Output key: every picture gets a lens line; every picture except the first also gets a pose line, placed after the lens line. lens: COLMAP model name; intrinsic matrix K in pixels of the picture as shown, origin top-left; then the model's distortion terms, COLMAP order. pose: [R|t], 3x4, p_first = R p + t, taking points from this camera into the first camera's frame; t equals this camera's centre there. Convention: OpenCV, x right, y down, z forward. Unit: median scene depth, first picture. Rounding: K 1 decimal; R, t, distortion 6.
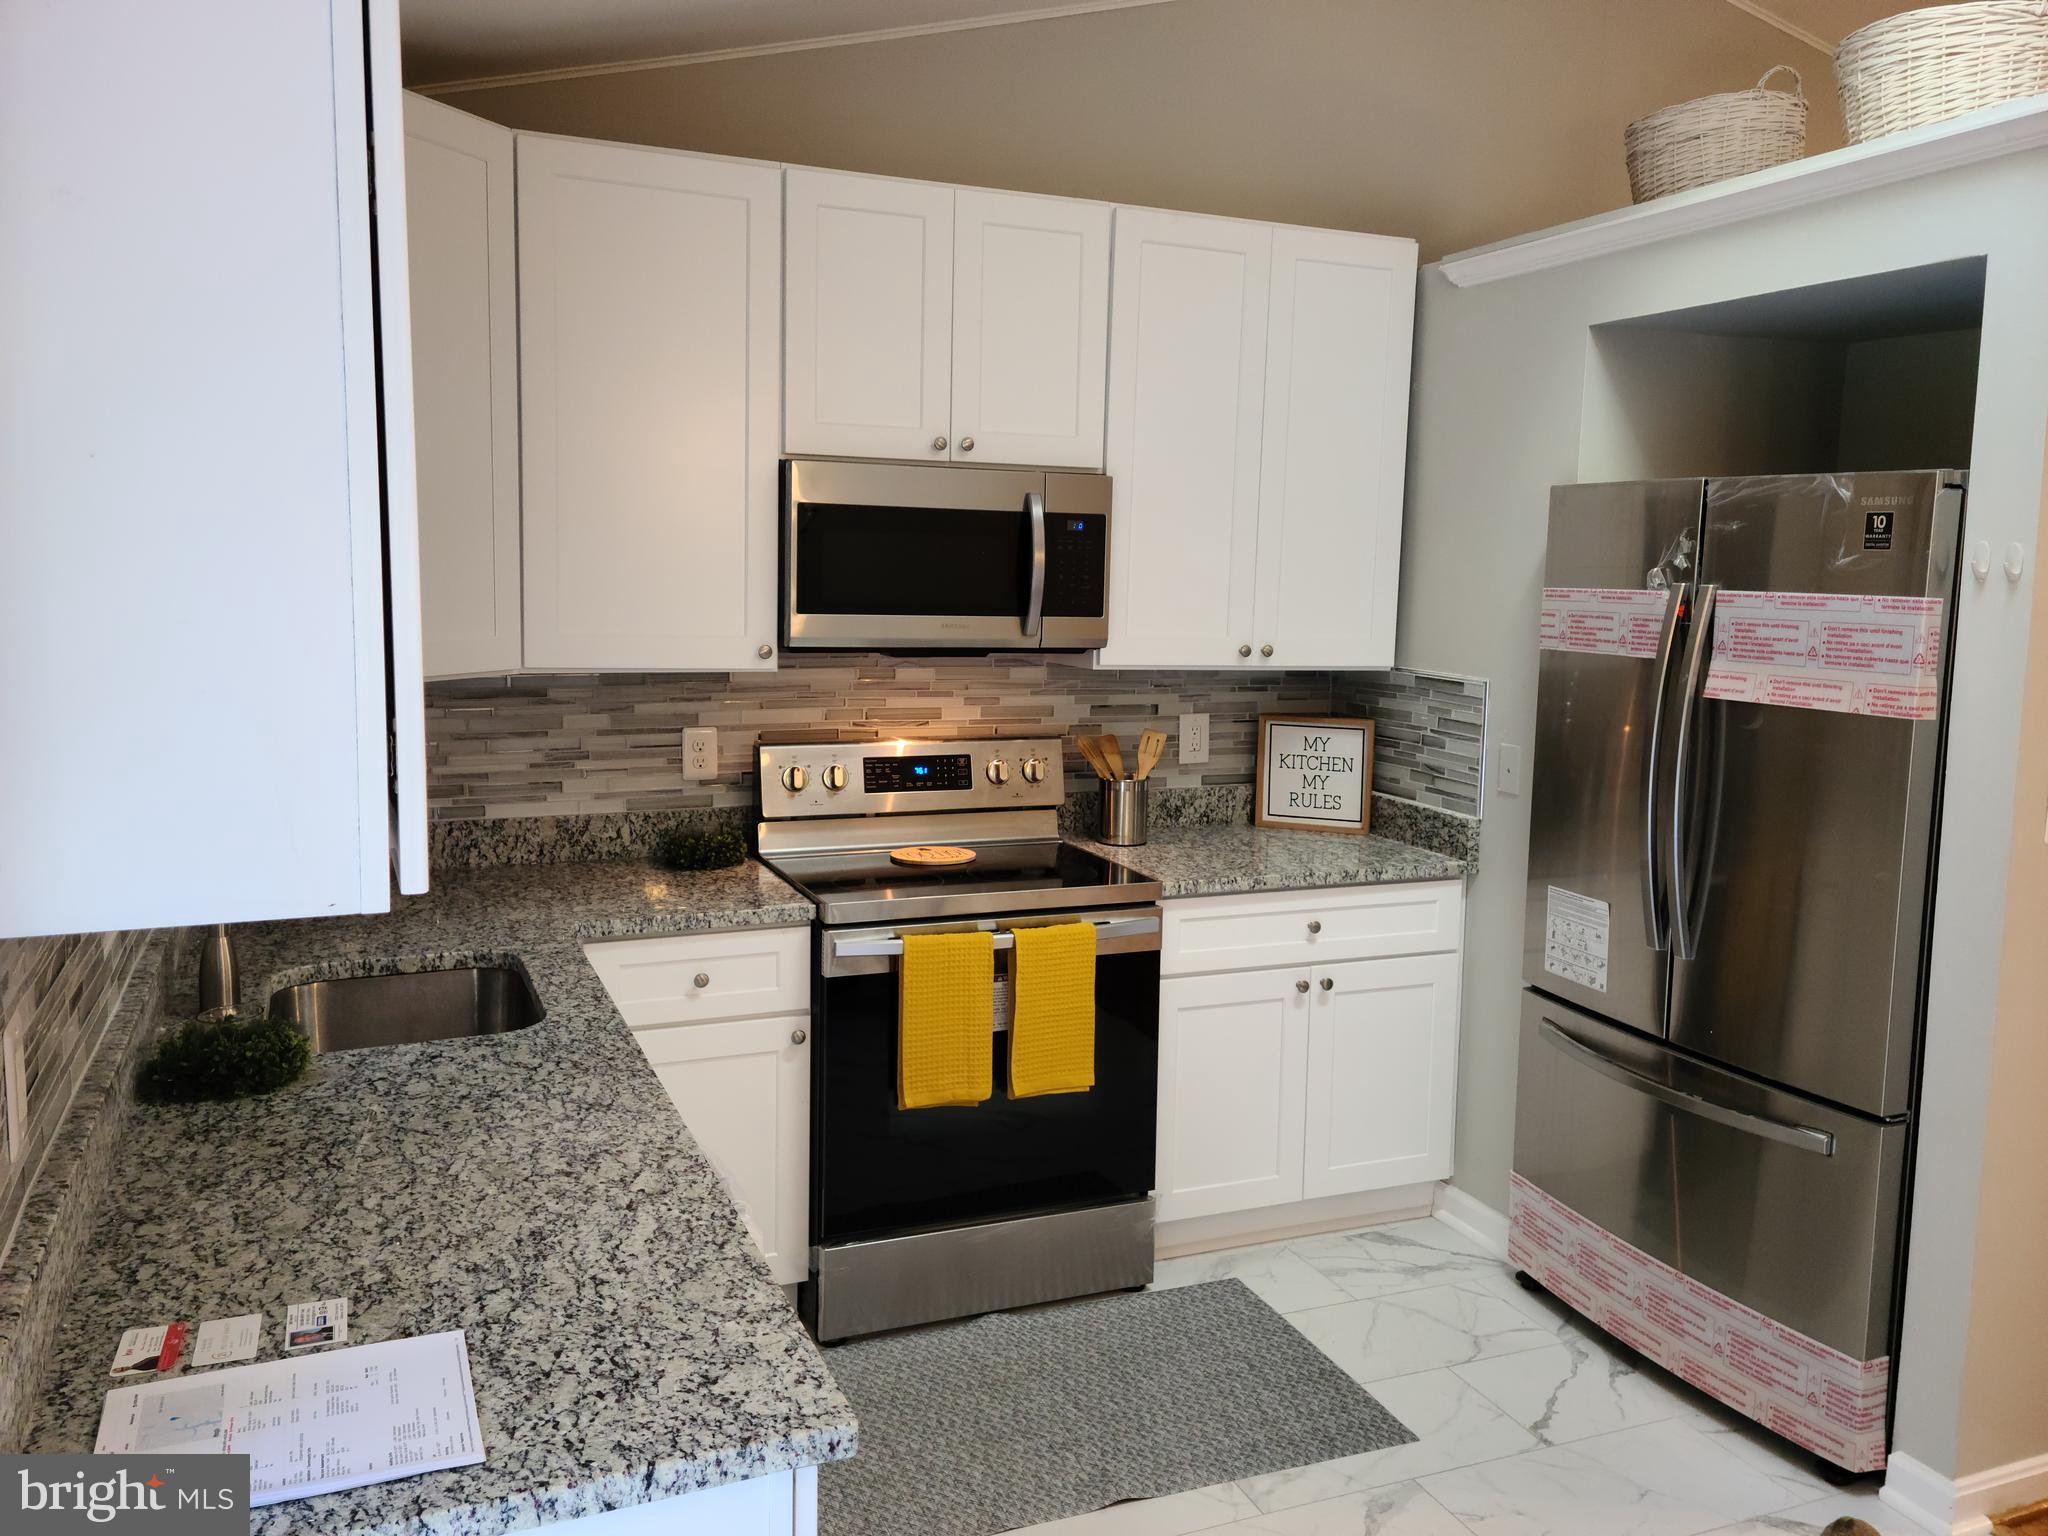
lens RADIAL K [[1616.5, 0, 1026.4], [0, 1616.5, 744.9], [0, 0, 1]] dist [0.100332, -0.069236]
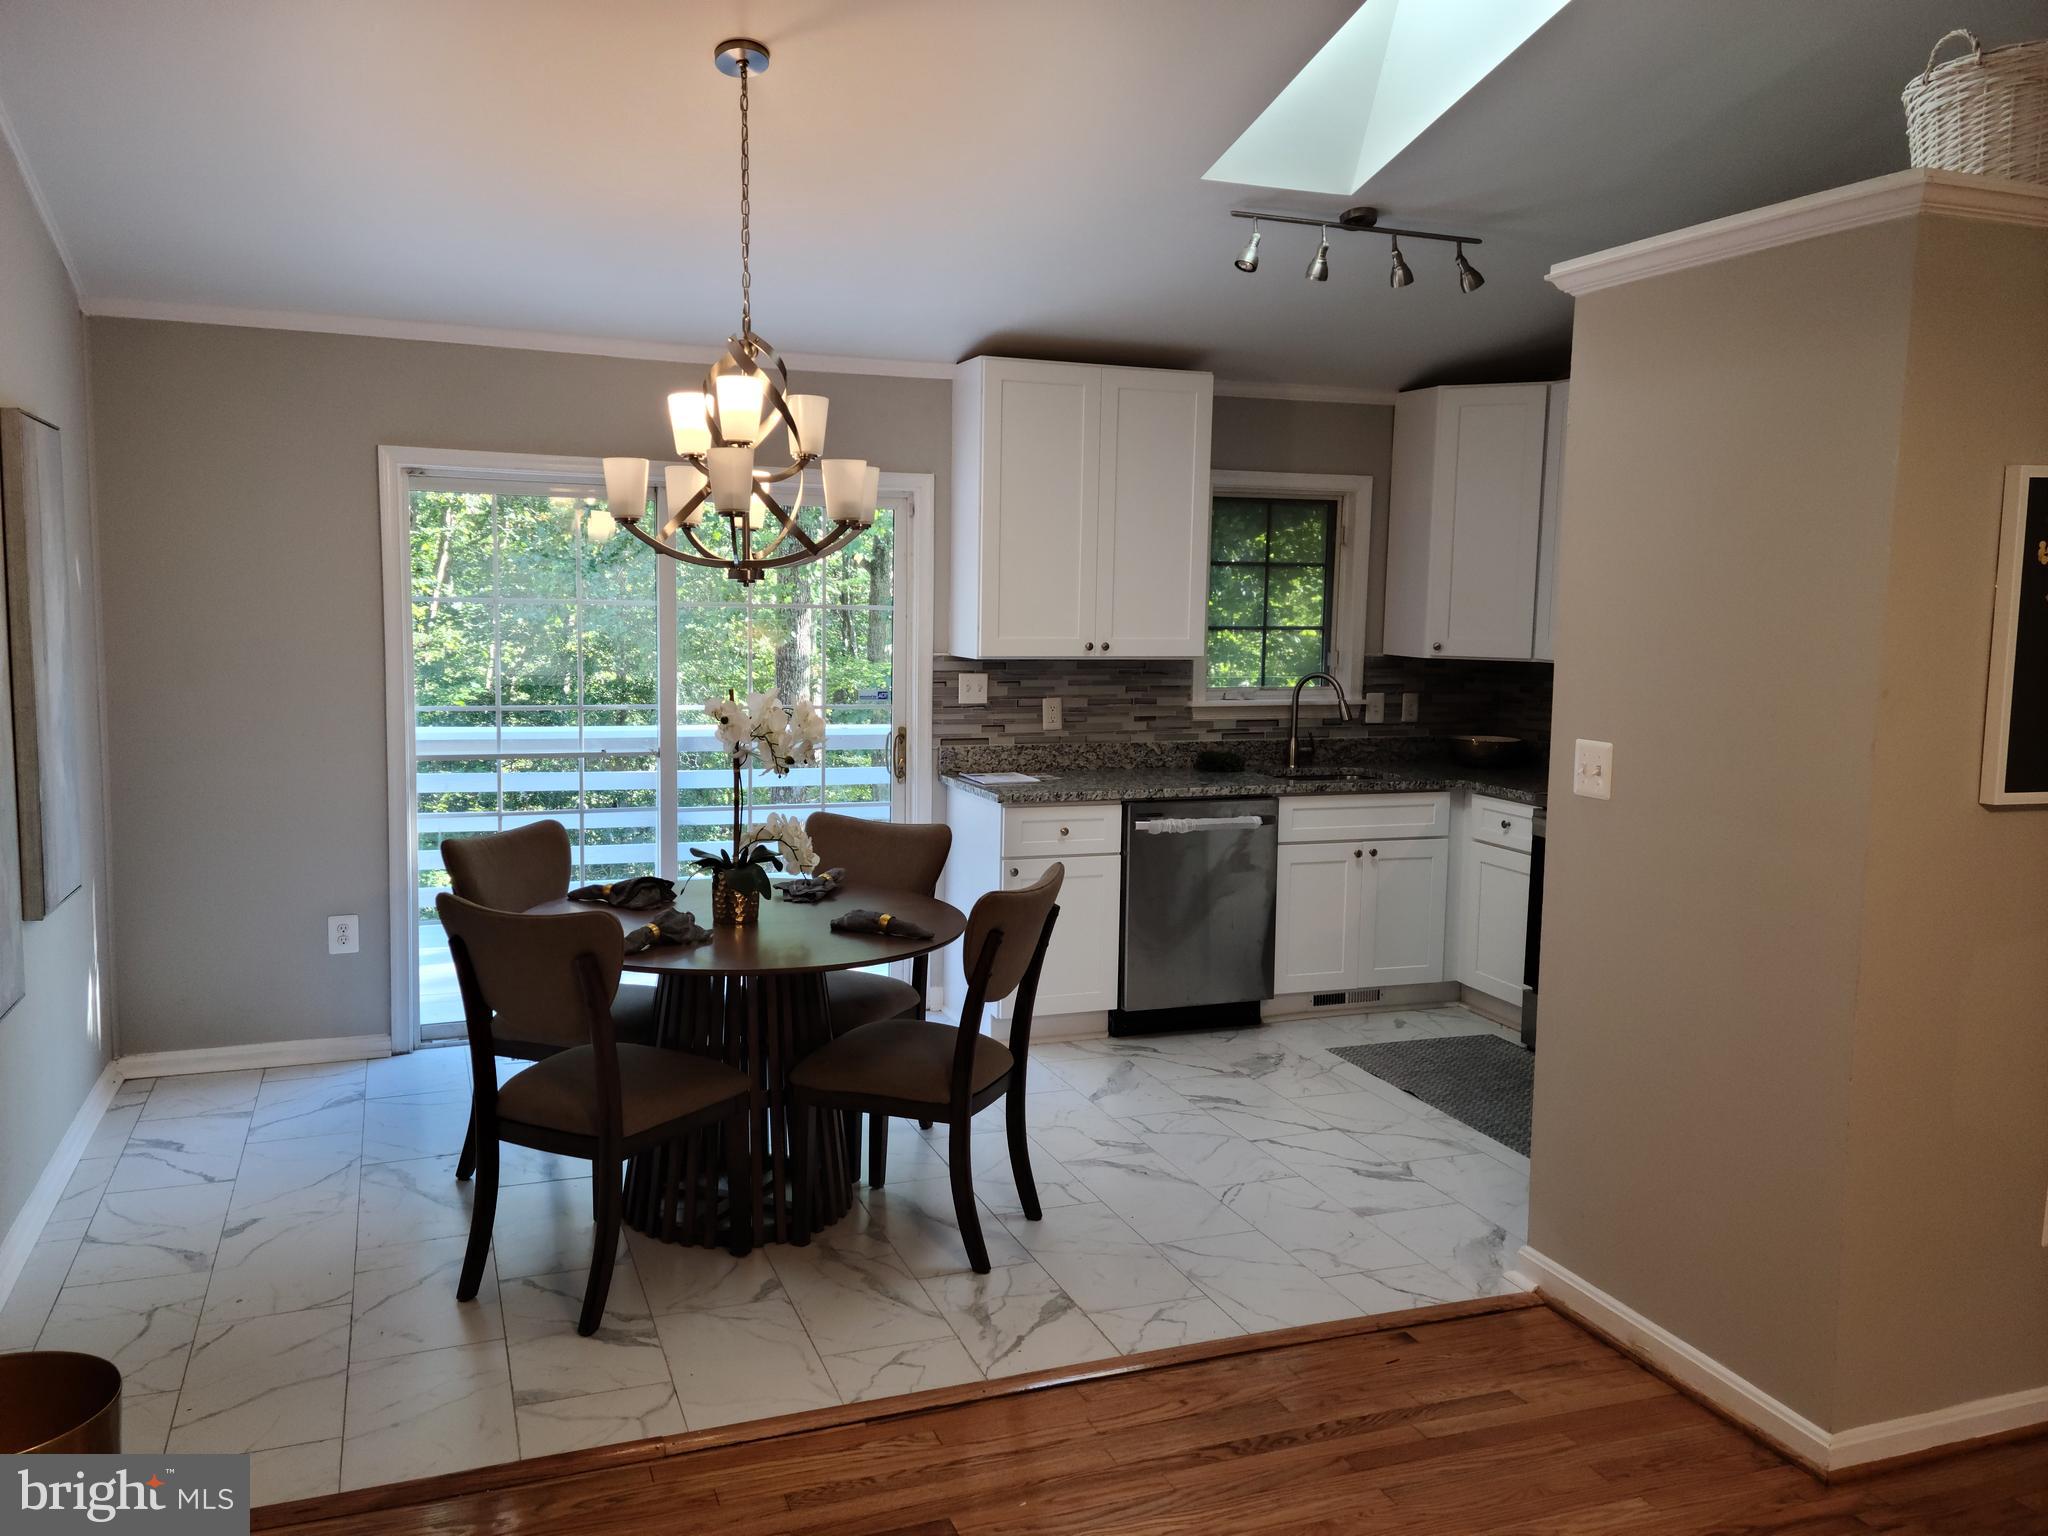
lens RADIAL K [[1616.5, 0, 1019.5], [0, 1616.5, 763.8], [0, 0, 1]] dist [0.100332, -0.069236]
pose [[-0.044593, 0.090293, -0.994916, 1.474390], [-0.137118, 0.985928, 0.095623, -0.023387], [0.989550, 0.140685, -0.031585, 0.433513]]
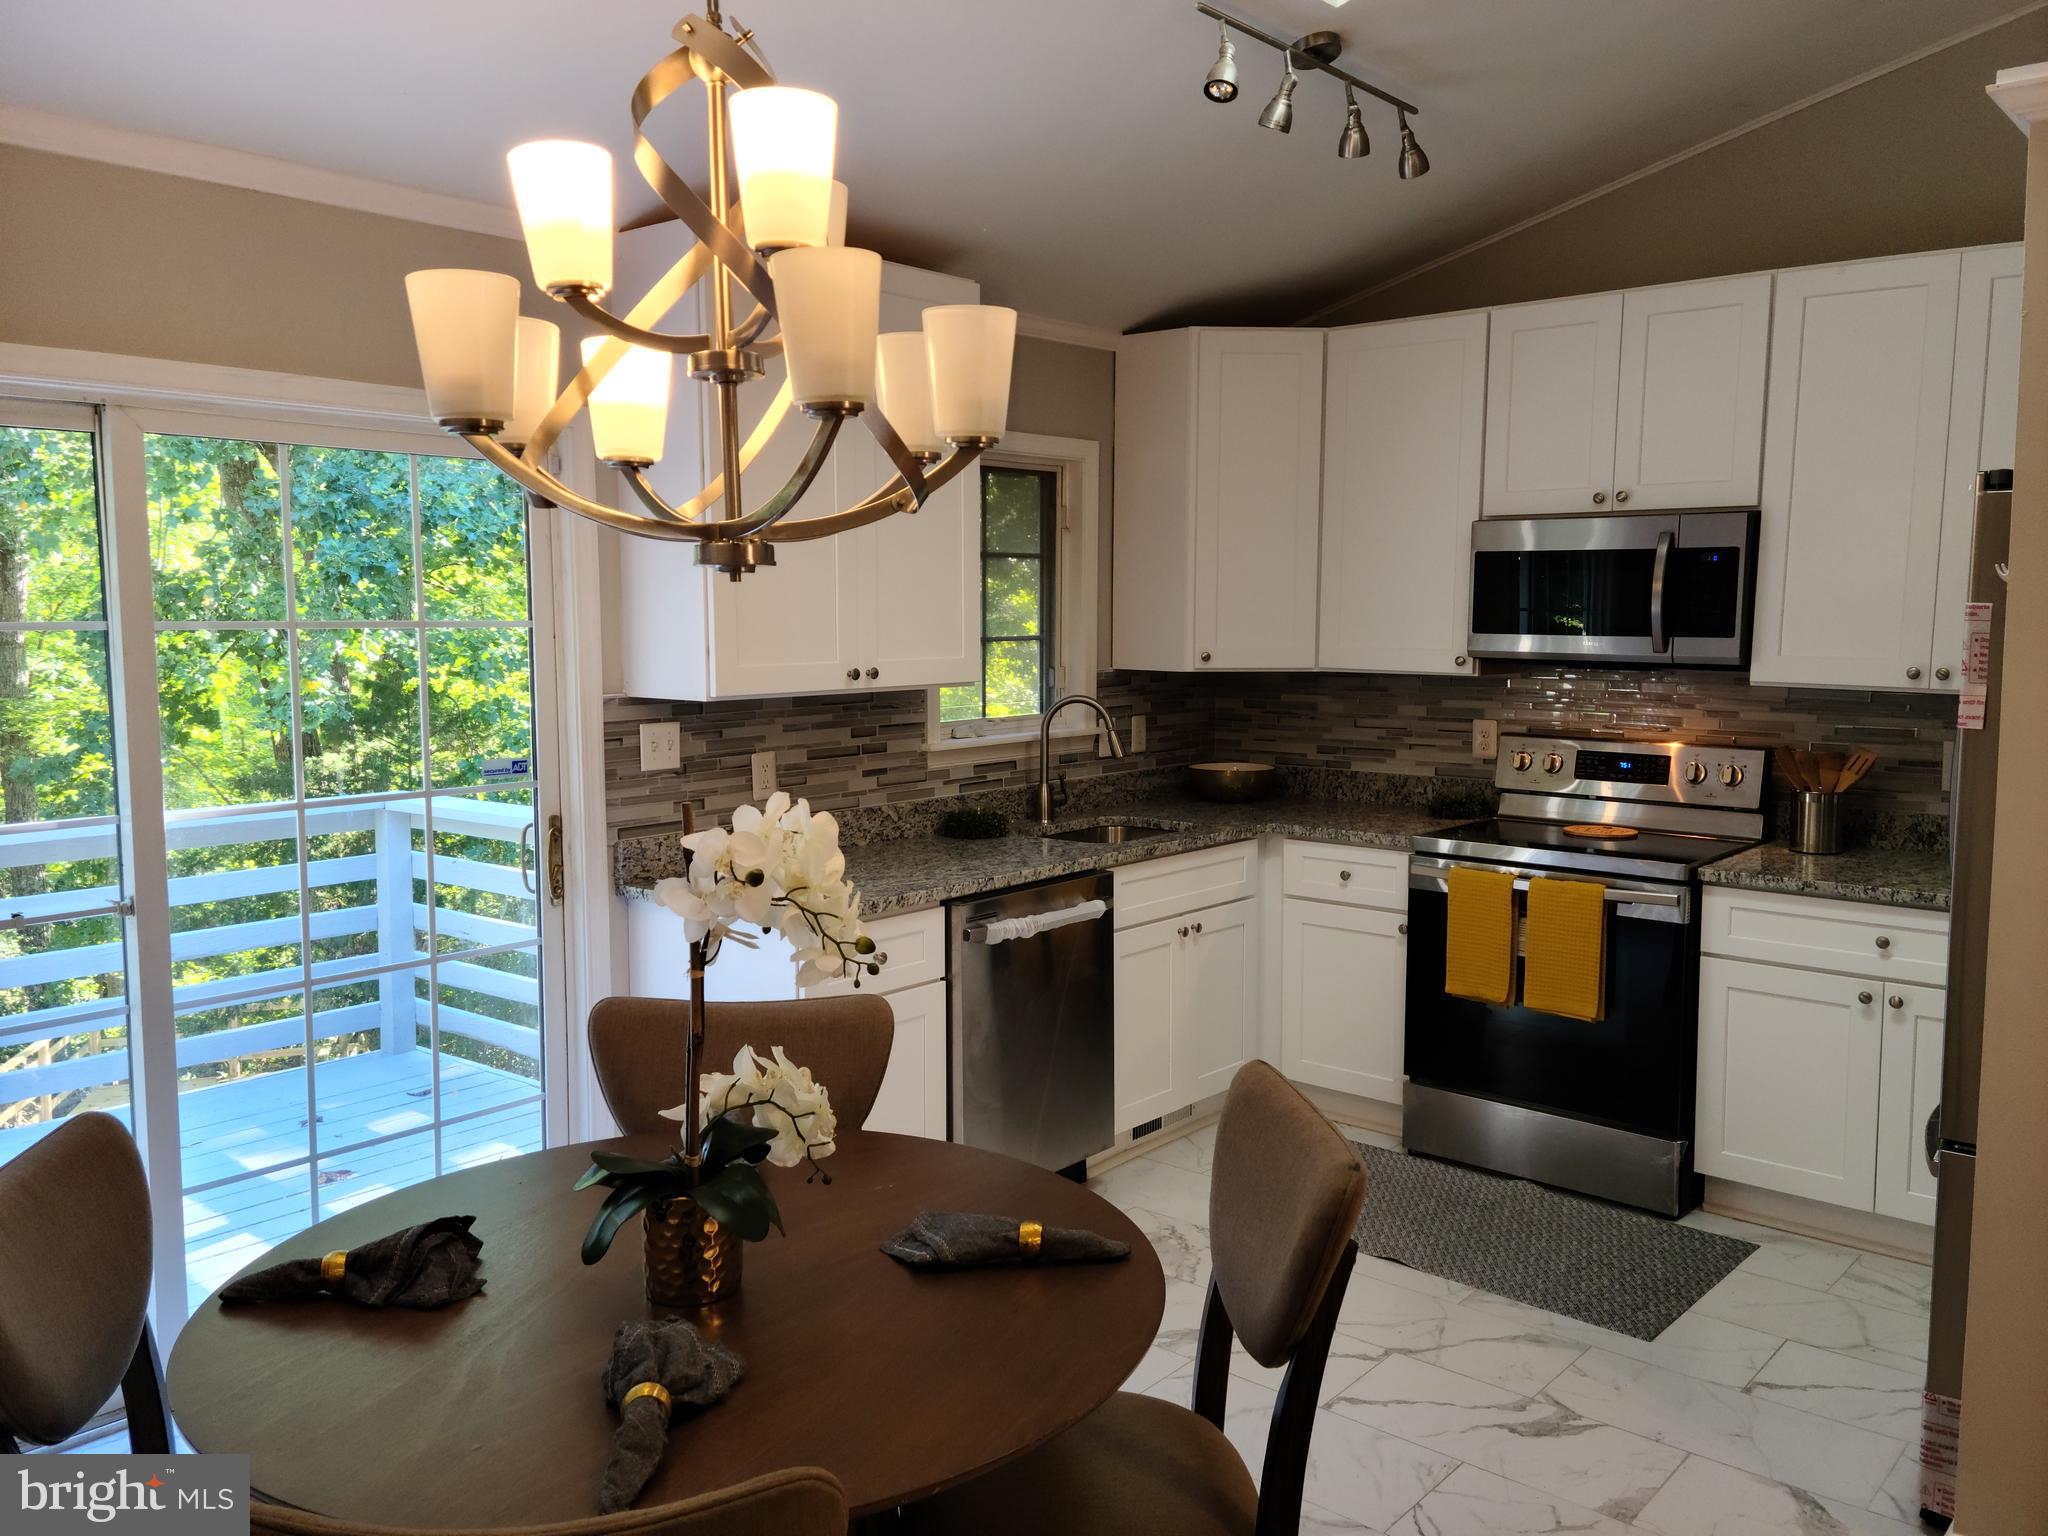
lens RADIAL K [[1616.5, 0, 1026.4], [0, 1616.5, 765.5], [0, 0, 1]] dist [0.100332, -0.069236]
pose [[0.444624, 0.071726, -0.892841, 0.873365], [-0.096760, 0.994802, 0.031732, 0.021731], [0.890476, 0.072283, 0.449253, 0.052750]]
